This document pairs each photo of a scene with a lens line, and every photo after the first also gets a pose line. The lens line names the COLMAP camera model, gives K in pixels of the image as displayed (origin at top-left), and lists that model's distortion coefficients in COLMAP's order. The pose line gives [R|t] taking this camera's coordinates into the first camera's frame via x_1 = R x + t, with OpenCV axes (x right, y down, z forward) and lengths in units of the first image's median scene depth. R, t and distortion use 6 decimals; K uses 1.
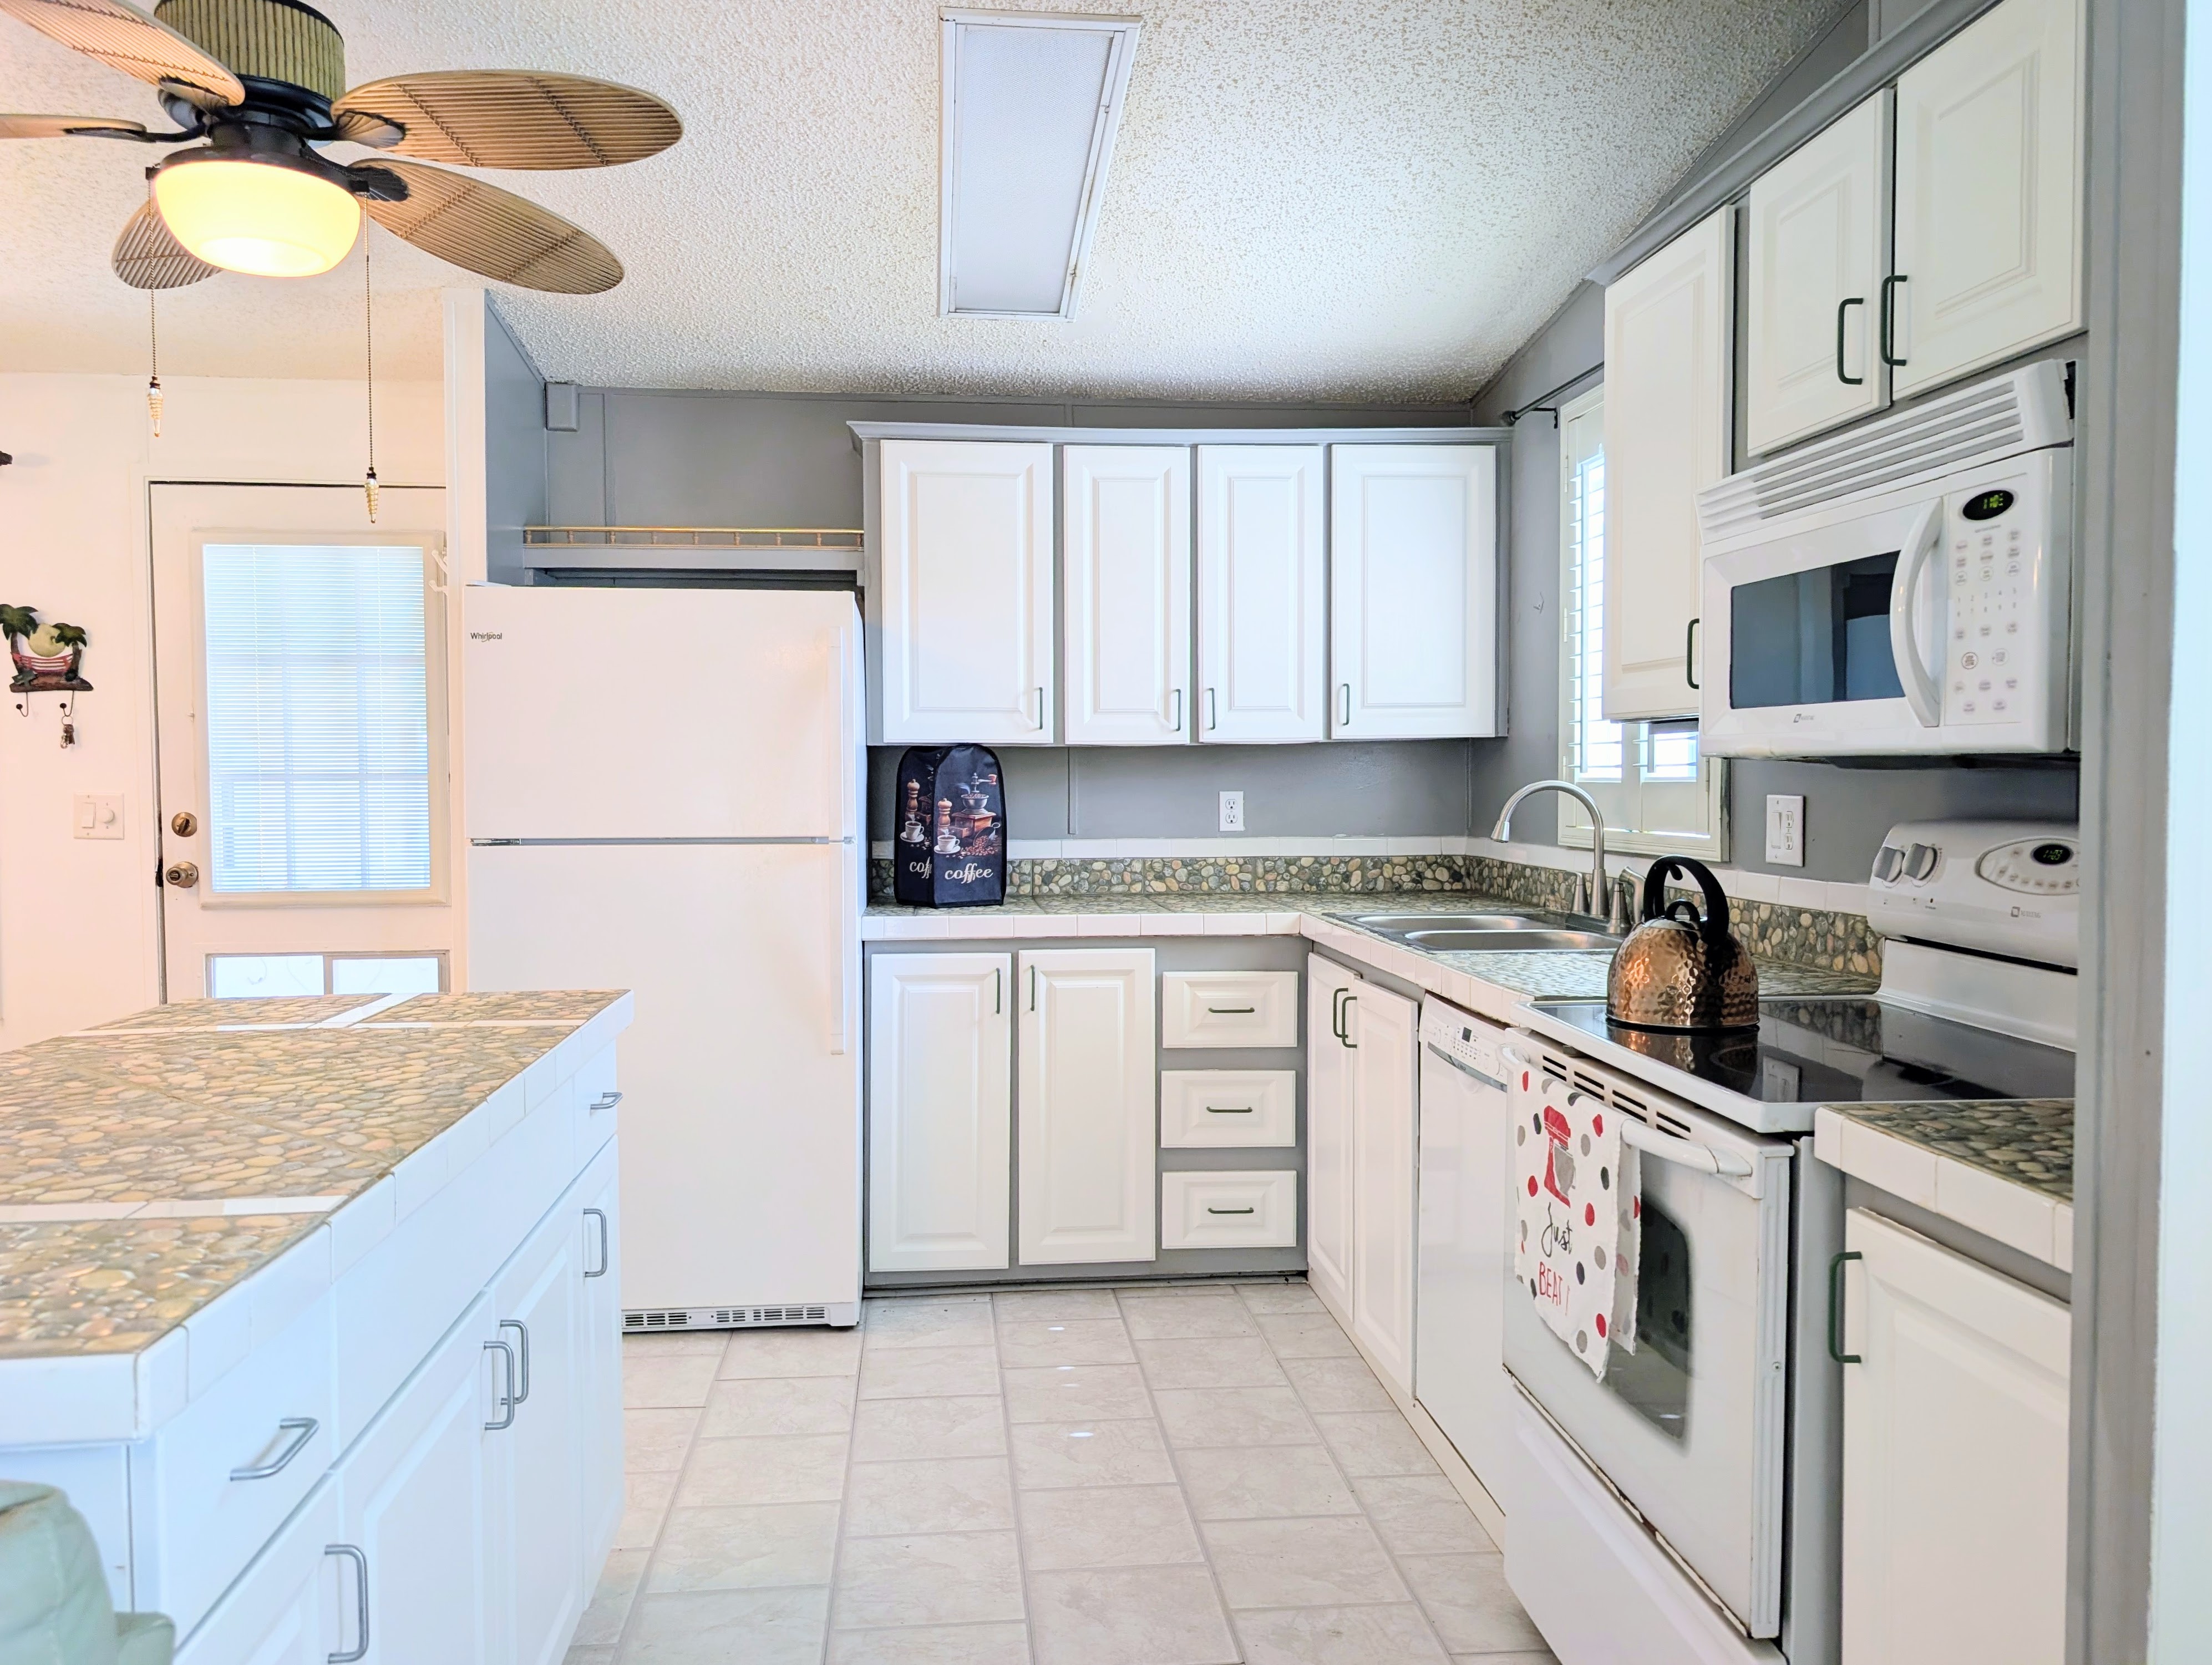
lens RADIAL K [[1608.9, 0, 1101.2], [0, 1608.9, 830.2], [0, 0, 1]] dist [0.024846, -0.022405]
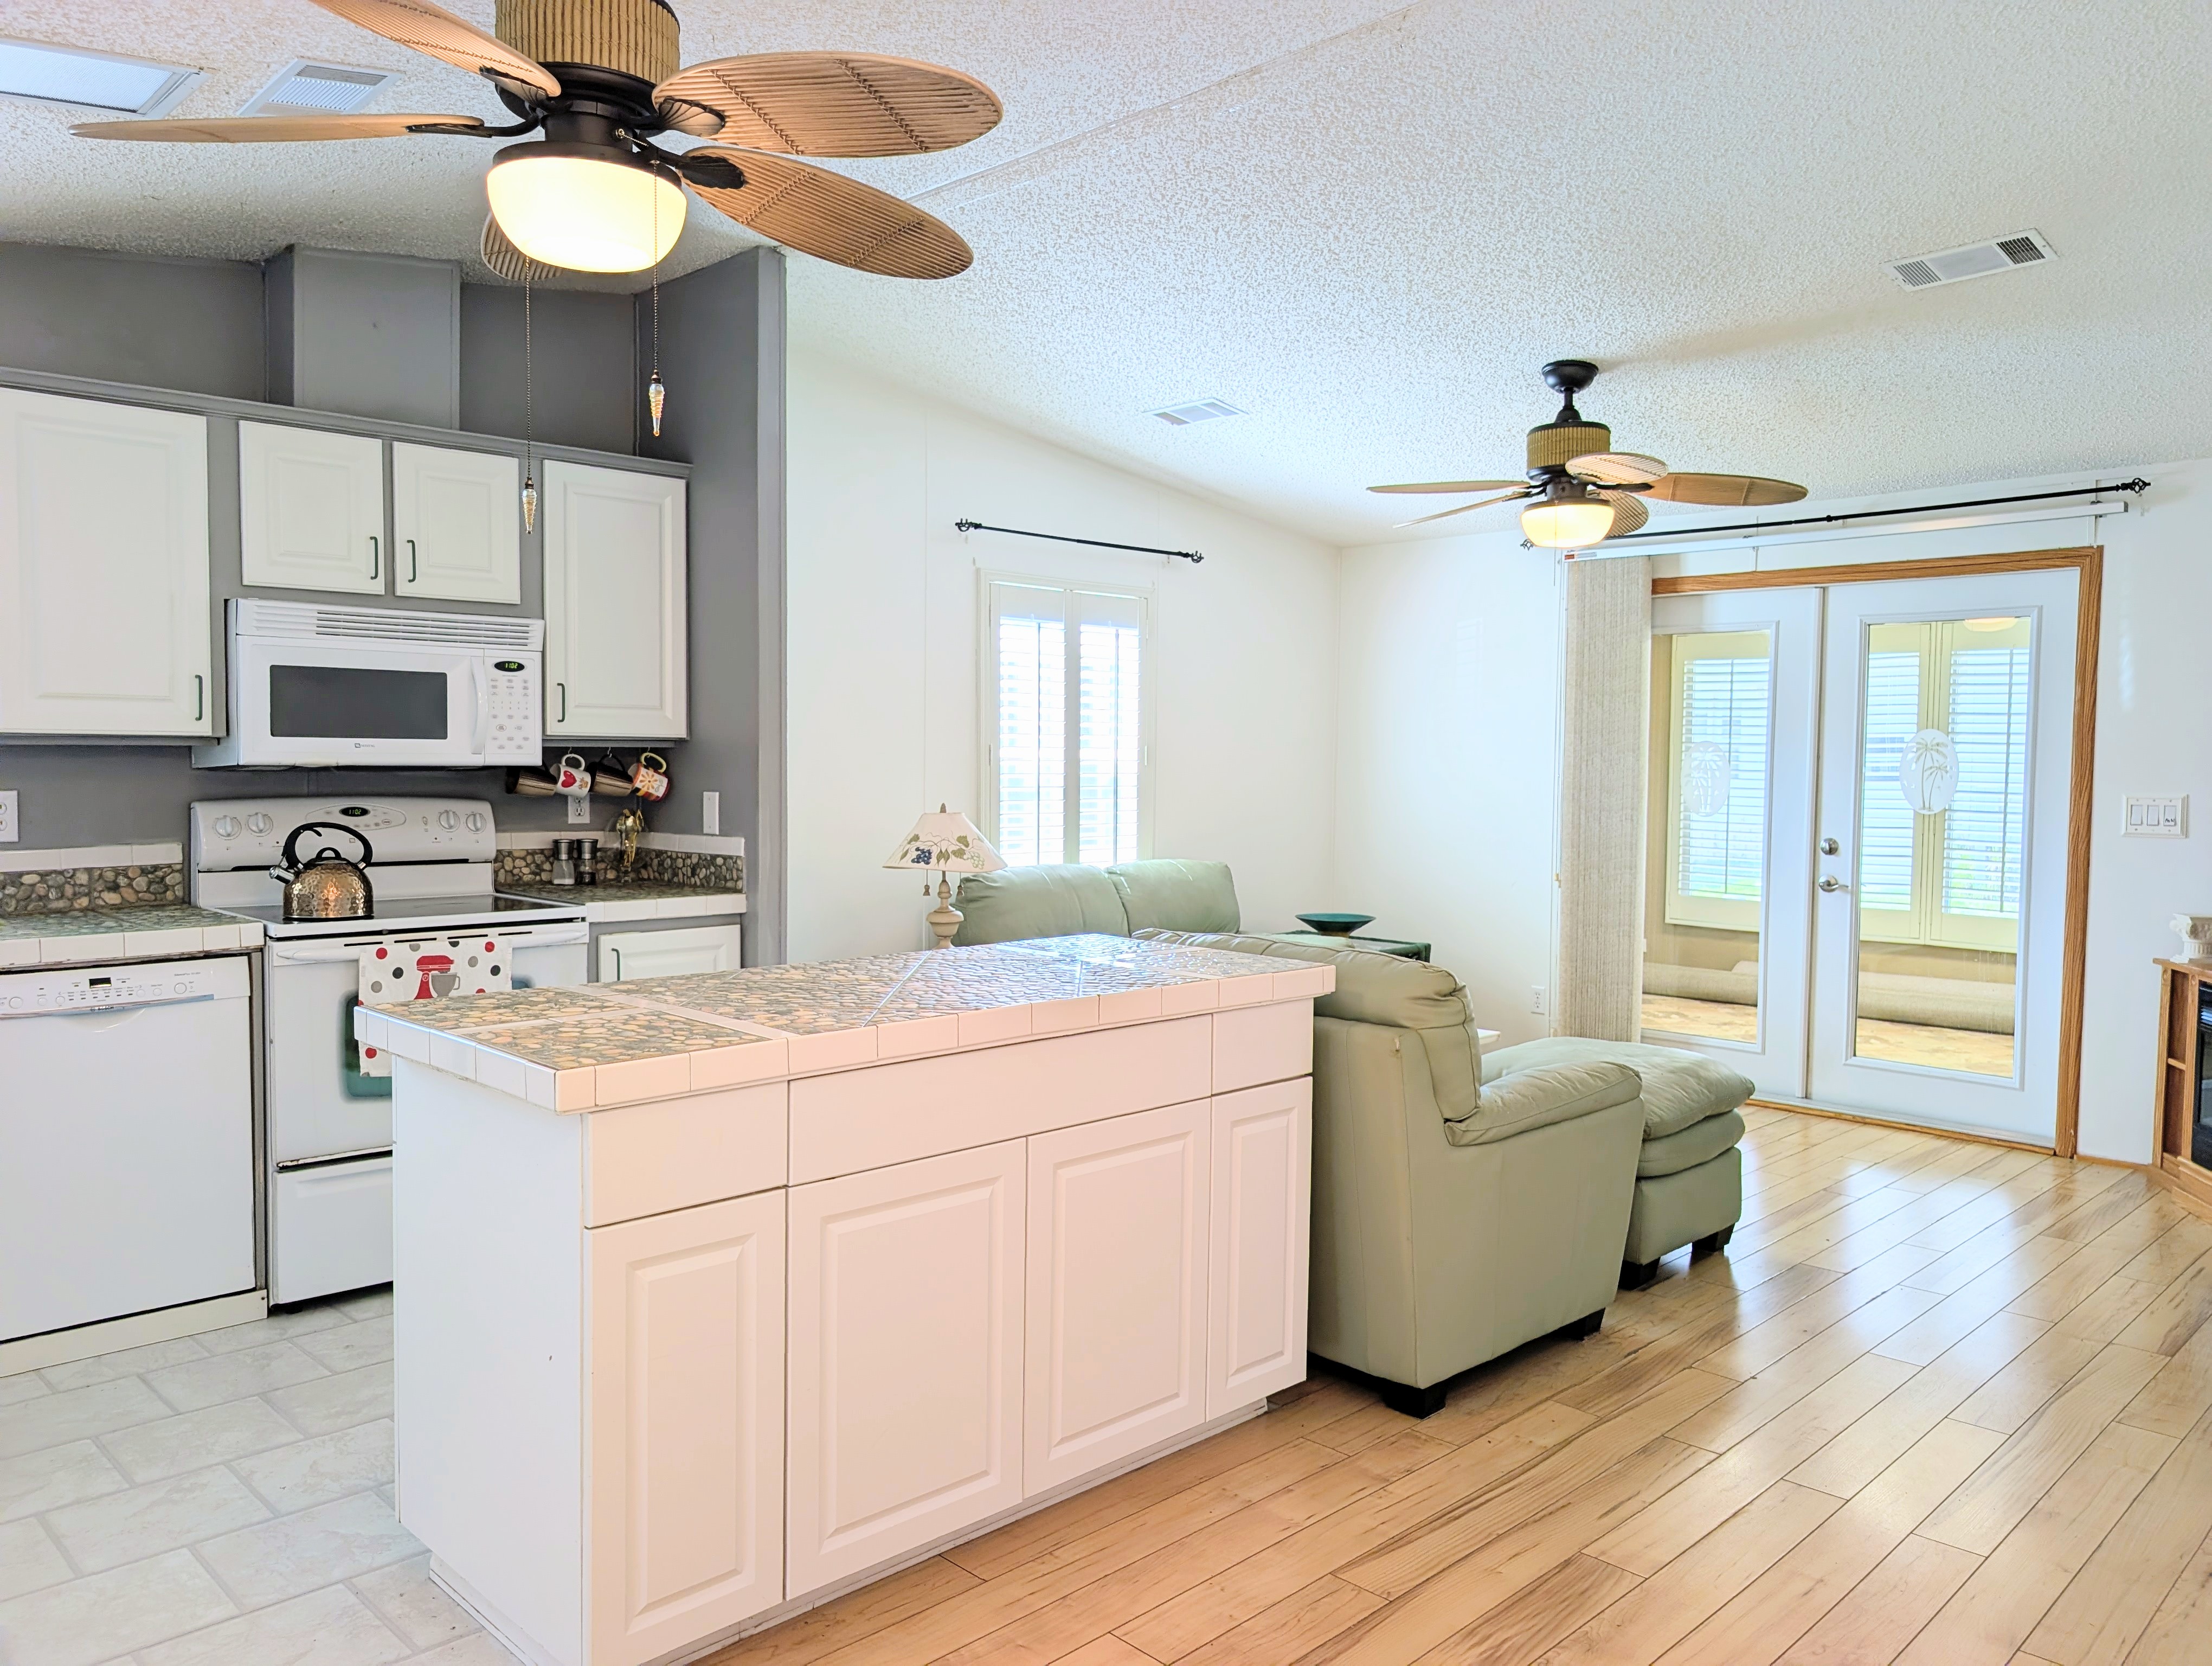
lens RADIAL K [[1609.2, 0, 1103.6], [0, 1609.2, 831.3], [0, 0, 1]] dist [0.024846, -0.022405]
pose [[-0.626712, -0.037450, 0.778350, -0.877387], [0.023501, 0.997482, 0.066916, -0.040810], [-0.778896, 0.060229, -0.624254, 0.821583]]
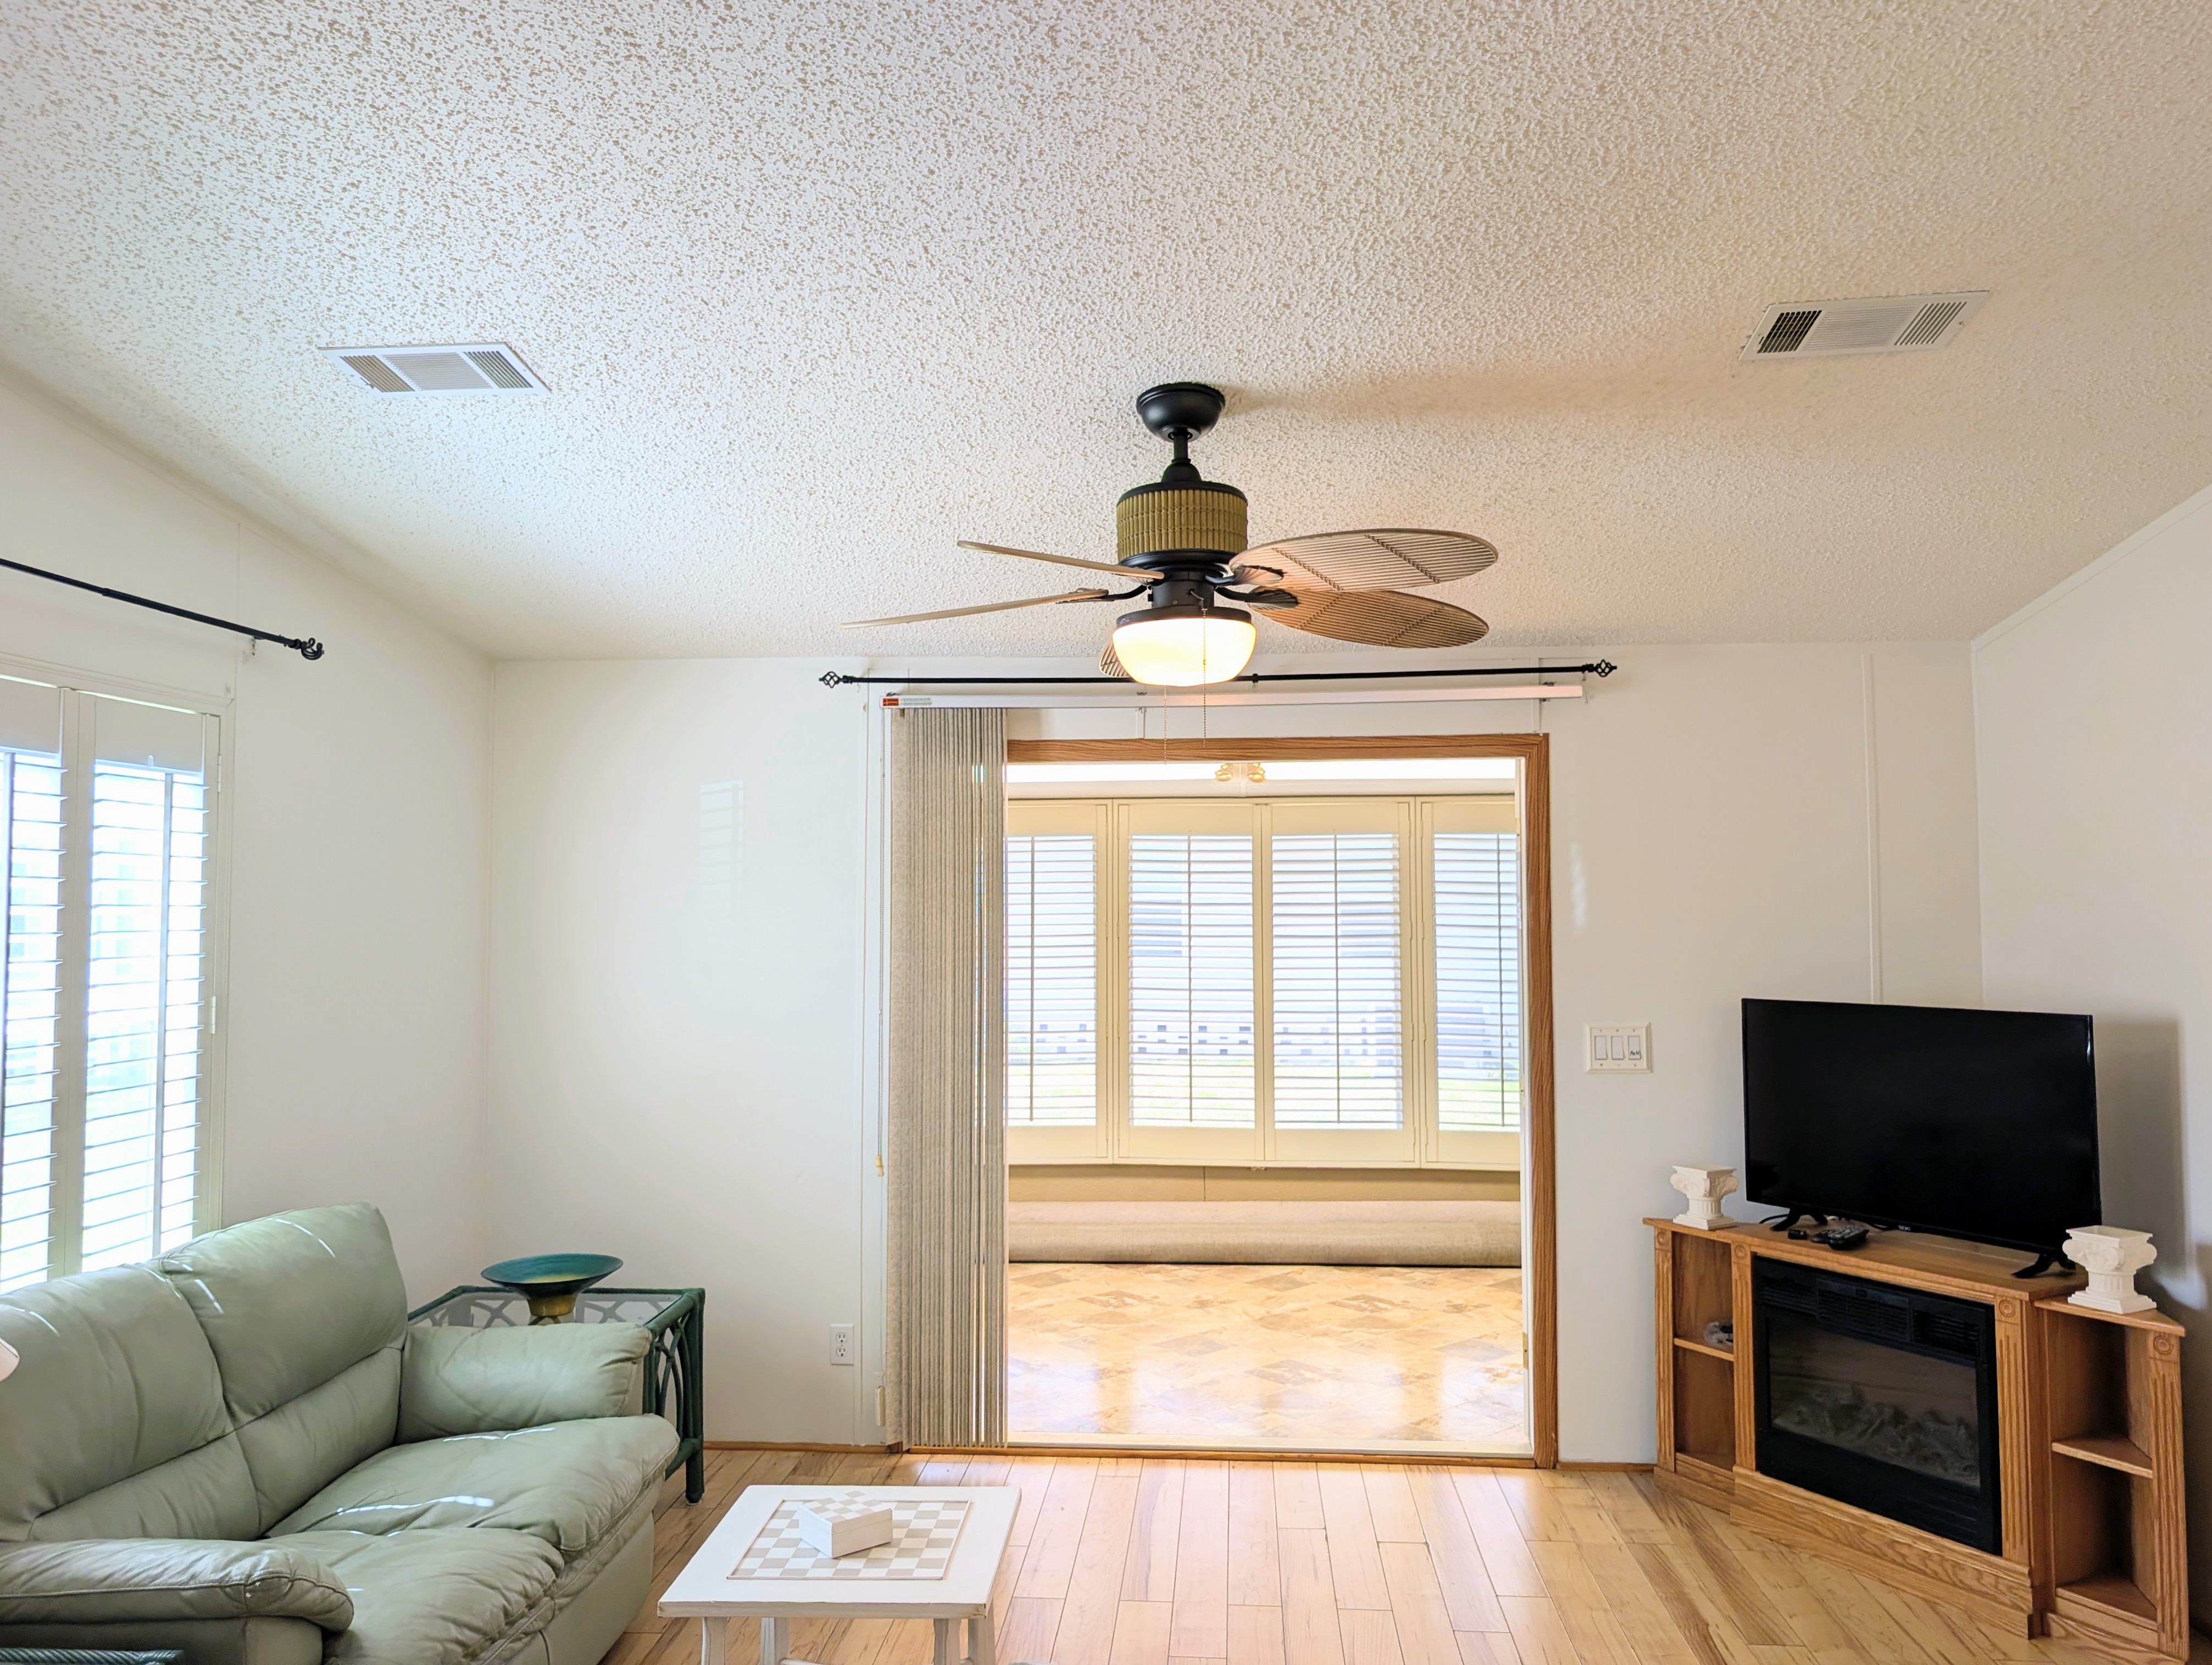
lens RADIAL K [[1608.8, 0, 1112.1], [0, 1608.8, 822.9], [0, 0, 1]] dist [0.024846, -0.022405]
pose [[-0.982976, 0.018810, 0.182766, -0.239574], [0.015422, 0.999682, -0.019938, -0.086444], [-0.183083, -0.016780, -0.982954, 0.513223]]
